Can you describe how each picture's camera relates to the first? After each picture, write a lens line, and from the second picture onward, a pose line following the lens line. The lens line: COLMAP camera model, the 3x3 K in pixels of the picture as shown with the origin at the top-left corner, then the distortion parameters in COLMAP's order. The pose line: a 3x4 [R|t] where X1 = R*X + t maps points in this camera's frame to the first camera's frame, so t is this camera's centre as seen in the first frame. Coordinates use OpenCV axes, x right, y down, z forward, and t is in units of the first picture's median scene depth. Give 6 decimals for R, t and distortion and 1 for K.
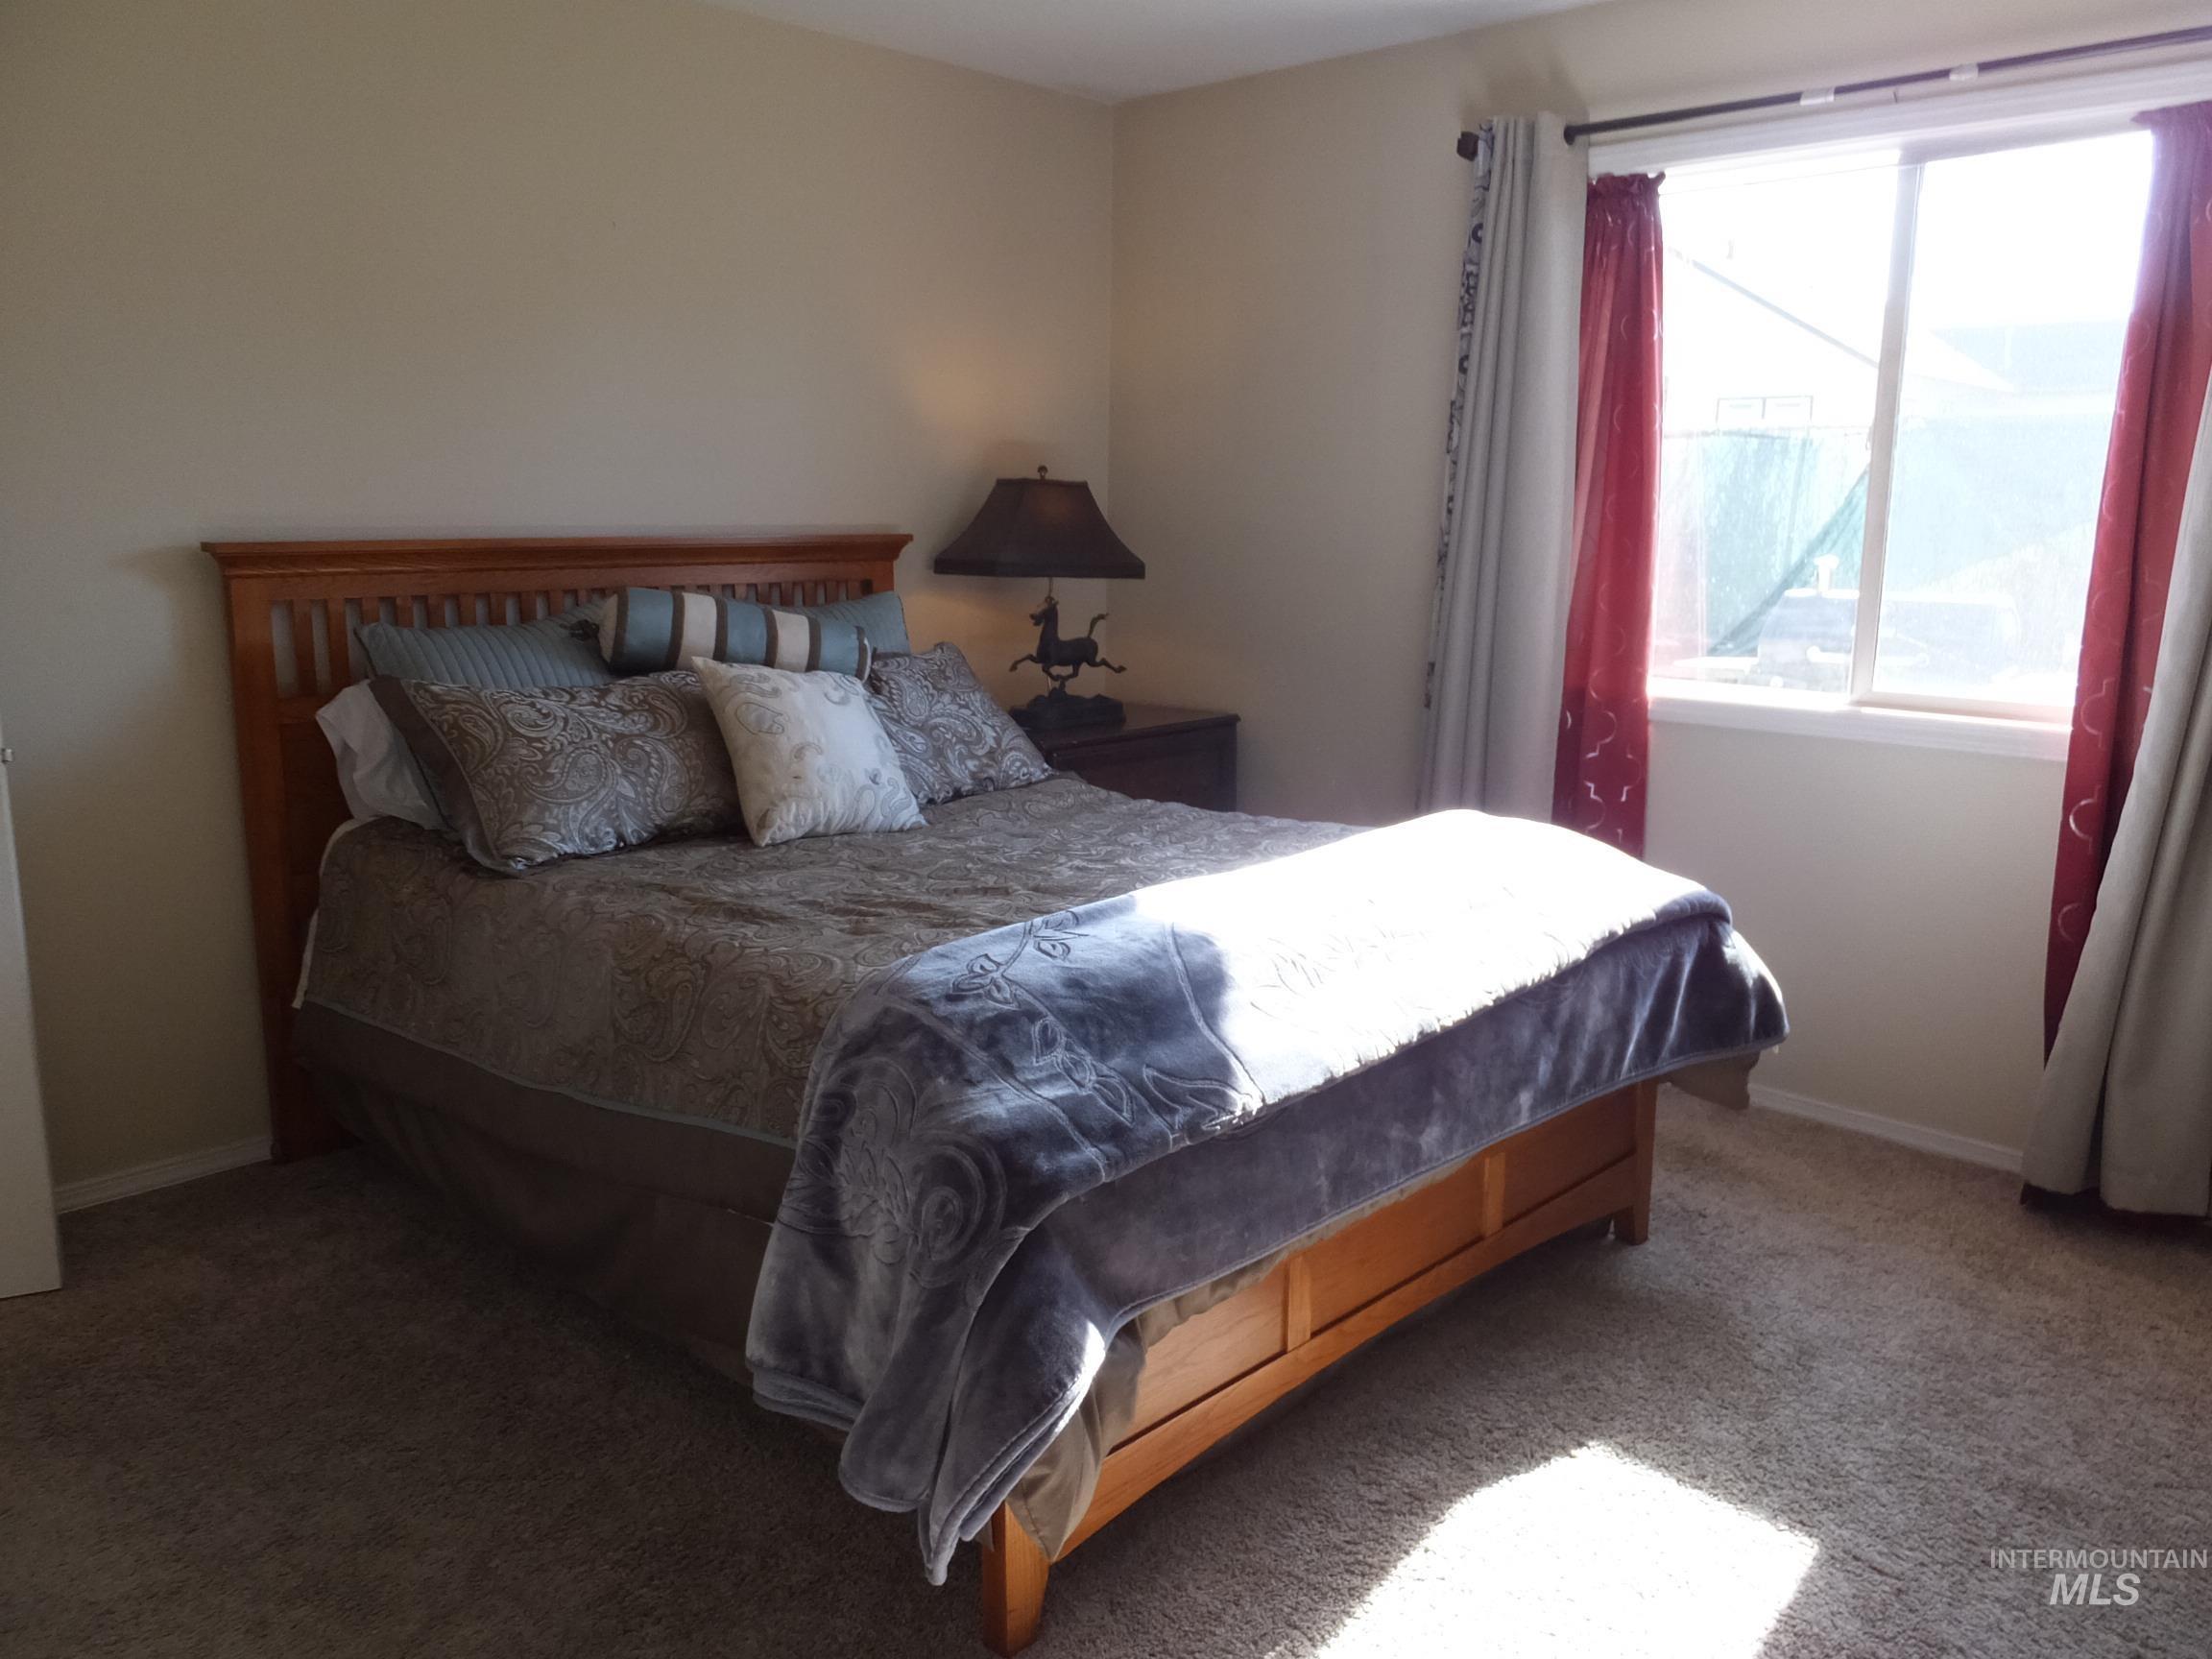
lens RADIAL K [[1672.4, 0, 1101.2], [0, 1672.4, 826.0], [0, 0, 1]] dist [0.013906, -0.022059]
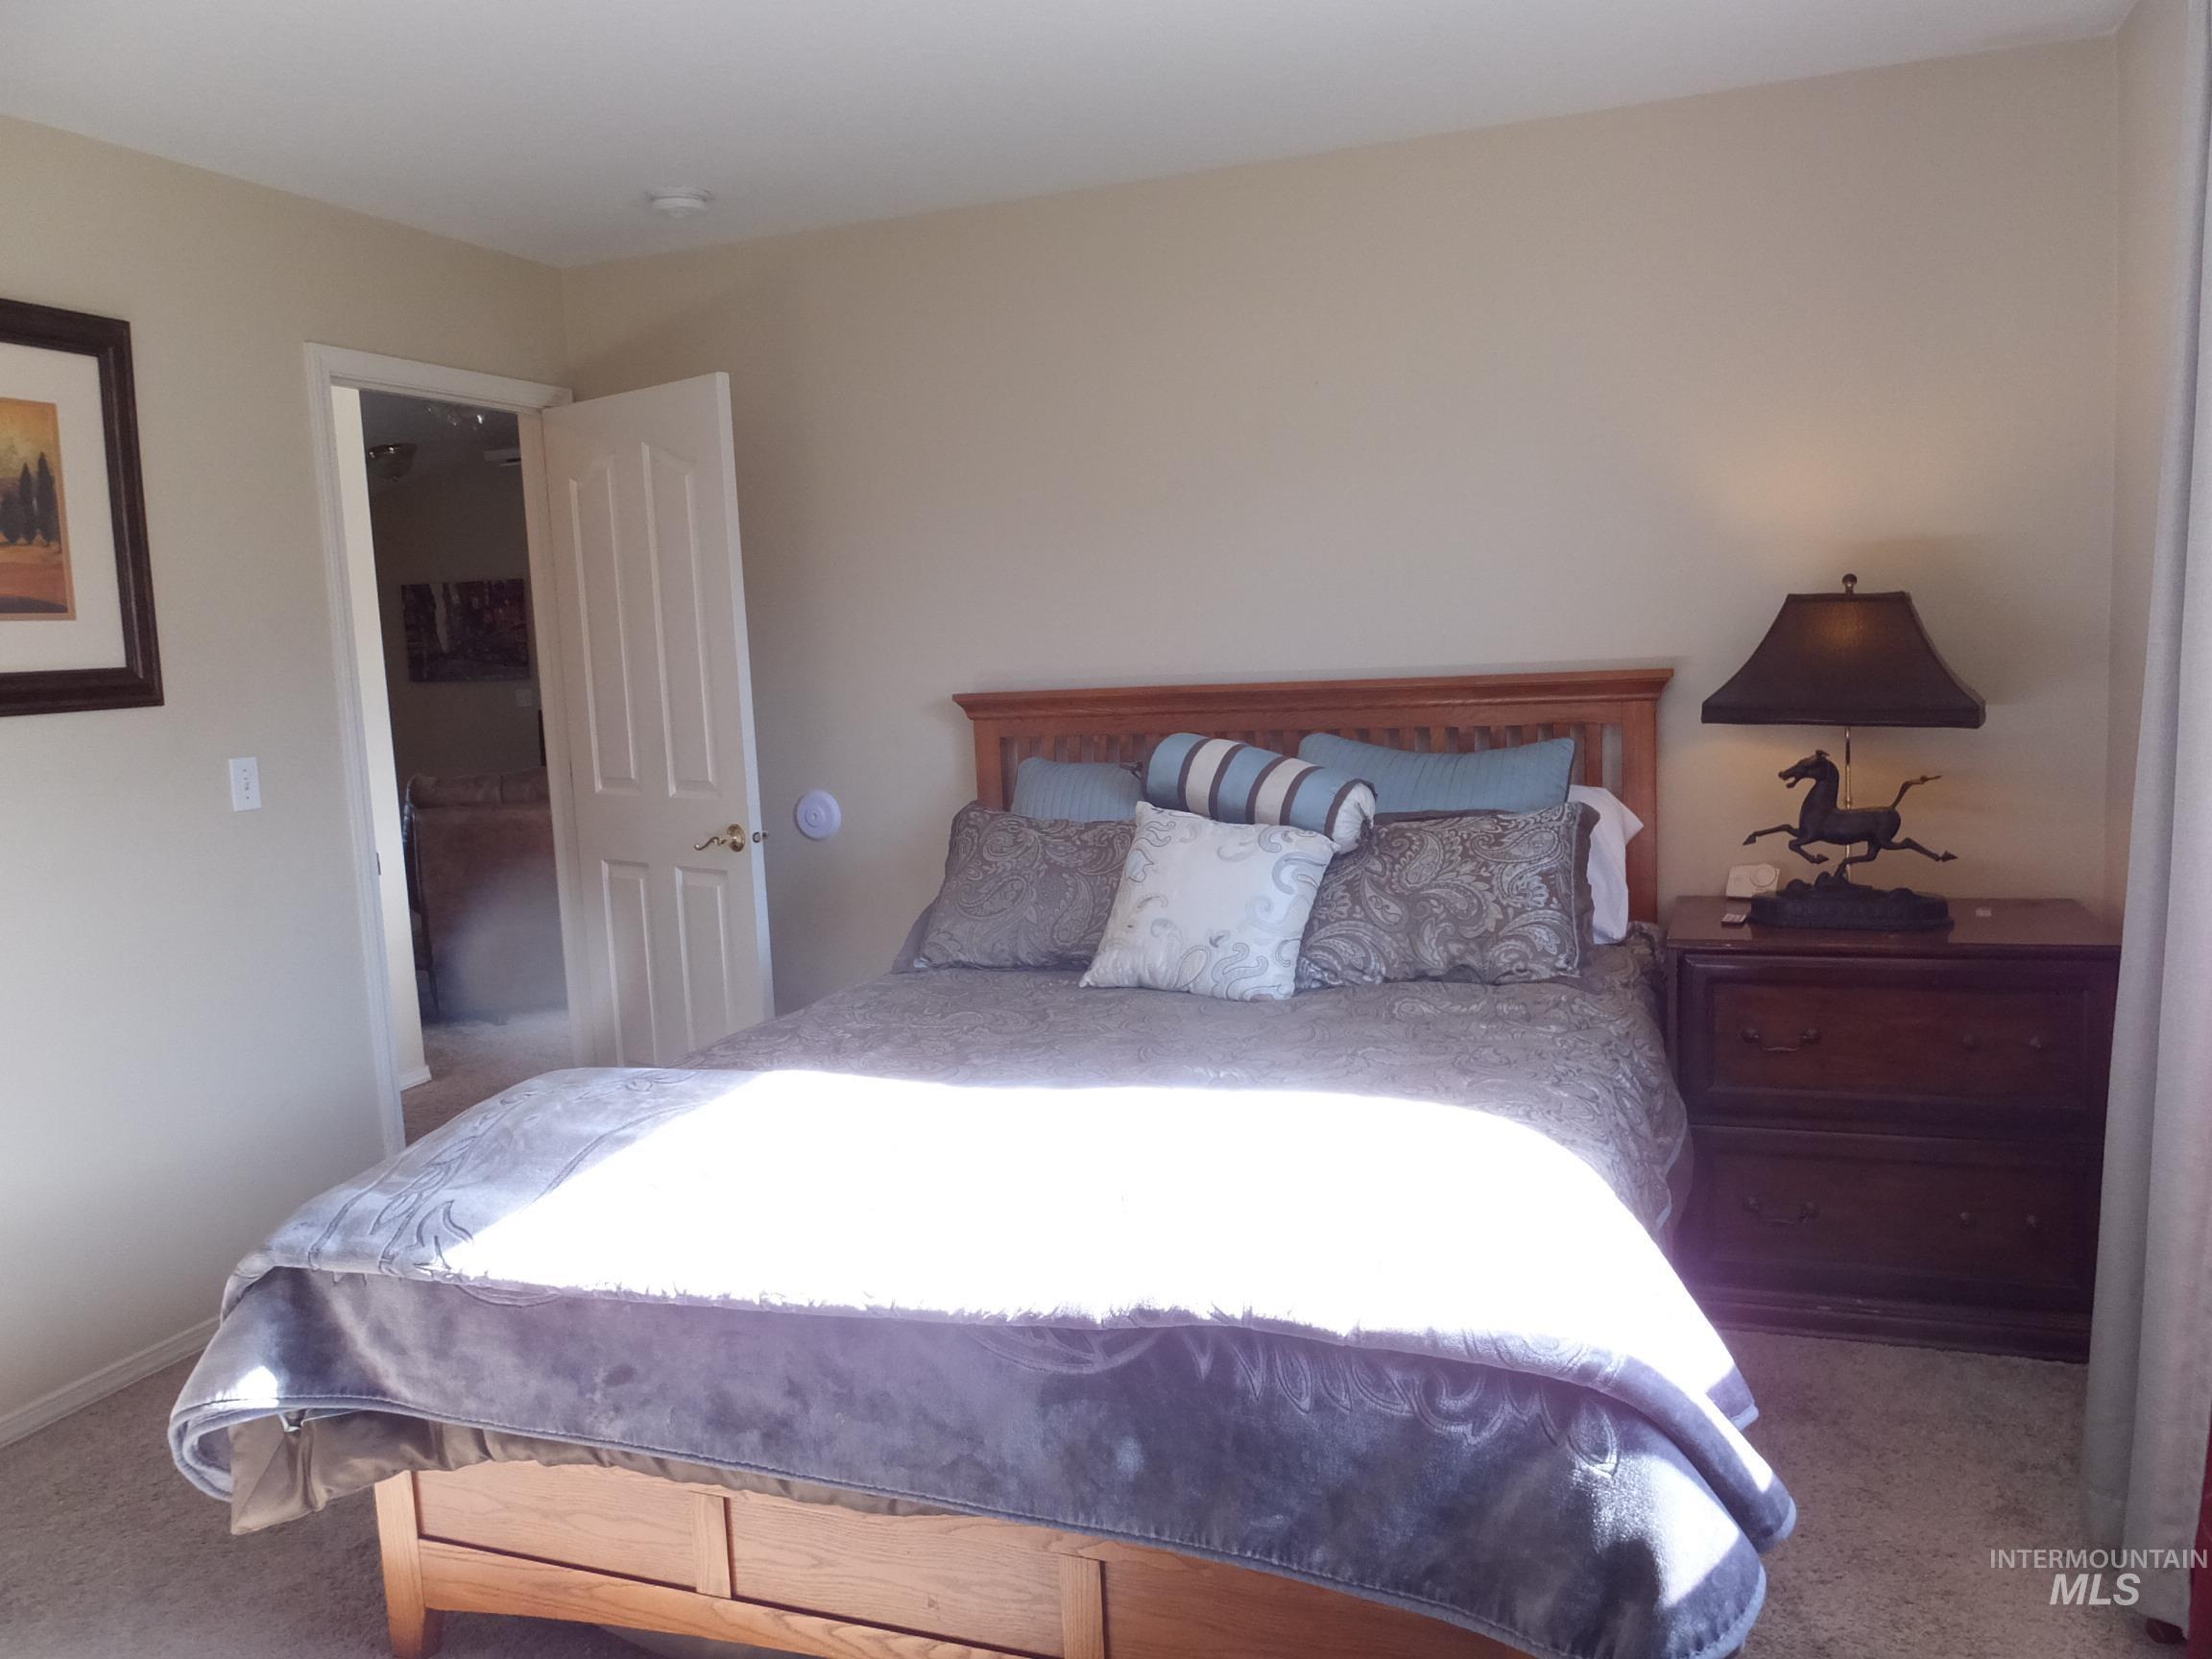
lens RADIAL K [[1672.4, 0, 1100.8], [0, 1672.4, 835.2], [0, 0, 1]] dist [0.013906, -0.022059]
pose [[0.383098, 0.083135, -0.919959, 0.533030], [-0.127635, 0.991152, 0.036418, -0.085503], [0.914847, 0.103467, 0.390320, 0.420207]]
